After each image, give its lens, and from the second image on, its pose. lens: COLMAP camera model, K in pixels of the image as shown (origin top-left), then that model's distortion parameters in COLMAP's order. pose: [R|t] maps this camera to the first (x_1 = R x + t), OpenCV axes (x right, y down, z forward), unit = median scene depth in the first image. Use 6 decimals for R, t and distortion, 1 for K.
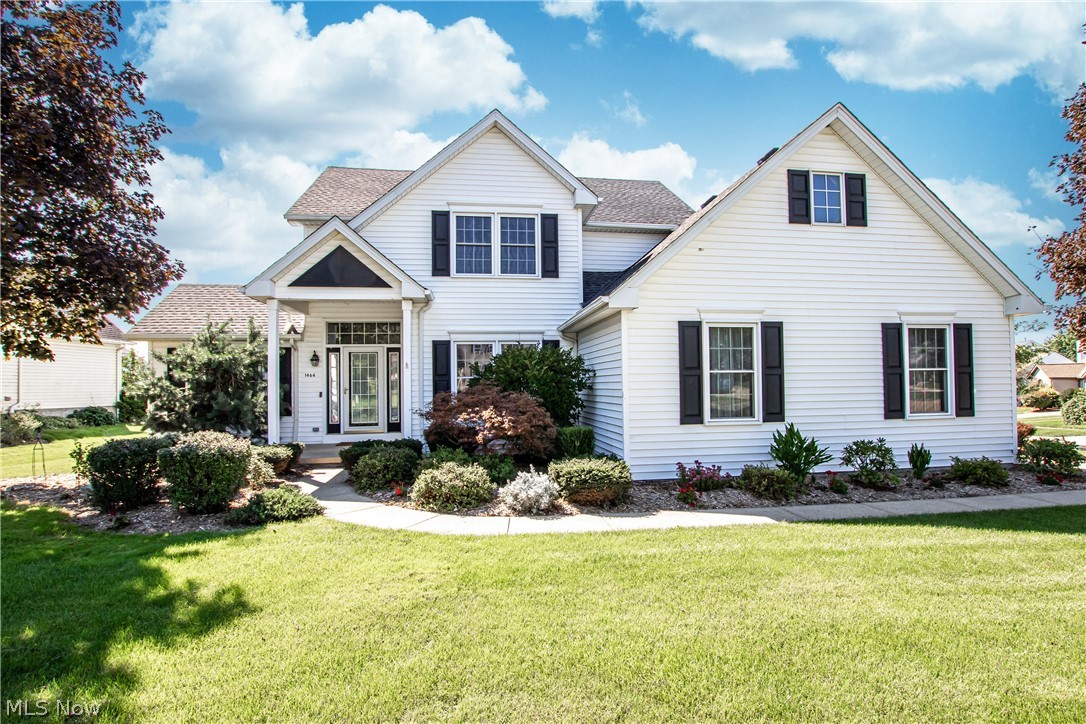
lens RADIAL K [[546.4, 0, 543.0], [0, 546.4, 362.0], [0, 0, 1]] dist [-0.028104, 0.001482]
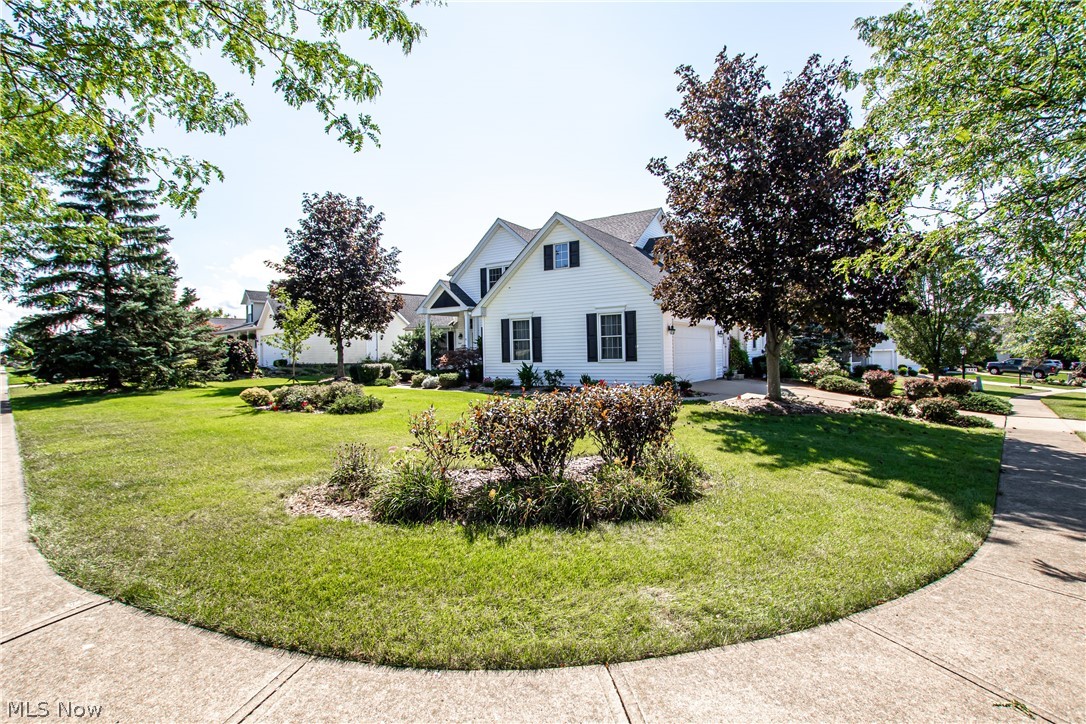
lens RADIAL K [[546.4, 0, 543.0], [0, 546.4, 362.0], [0, 0, 1]] dist [-0.028104, 0.001482]
pose [[0.725272, 0.016623, -0.688262, 1.912885], [0.035168, 0.997509, 0.061150, -0.024292], [0.687564, -0.068555, 0.722880, -0.596072]]
